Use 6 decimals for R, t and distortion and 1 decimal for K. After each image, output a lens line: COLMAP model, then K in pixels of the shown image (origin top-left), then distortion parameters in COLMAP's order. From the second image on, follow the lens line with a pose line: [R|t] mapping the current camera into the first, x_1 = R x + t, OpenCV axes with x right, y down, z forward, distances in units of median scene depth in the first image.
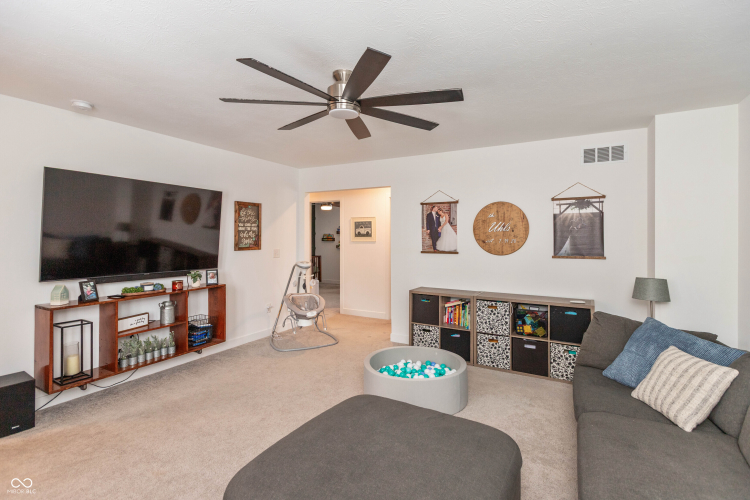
lens RADIAL K [[351.8, 0, 398.0], [0, 351.8, 235.3], [0, 0, 1]] dist [0.001517, 0.000245]
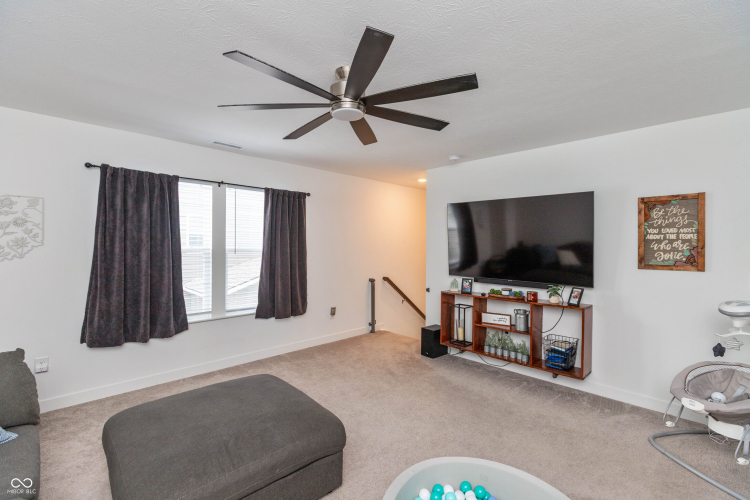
lens RADIAL K [[351.8, 0, 371.6], [0, 351.8, 247.2], [0, 0, 1]] dist [0.001517, 0.000245]
pose [[-0.350307, -0.005060, -0.936621, 0.454308], [-0.006870, 0.999972, -0.002833, 0.007728], [0.936610, 0.005442, -0.350332, 0.894135]]
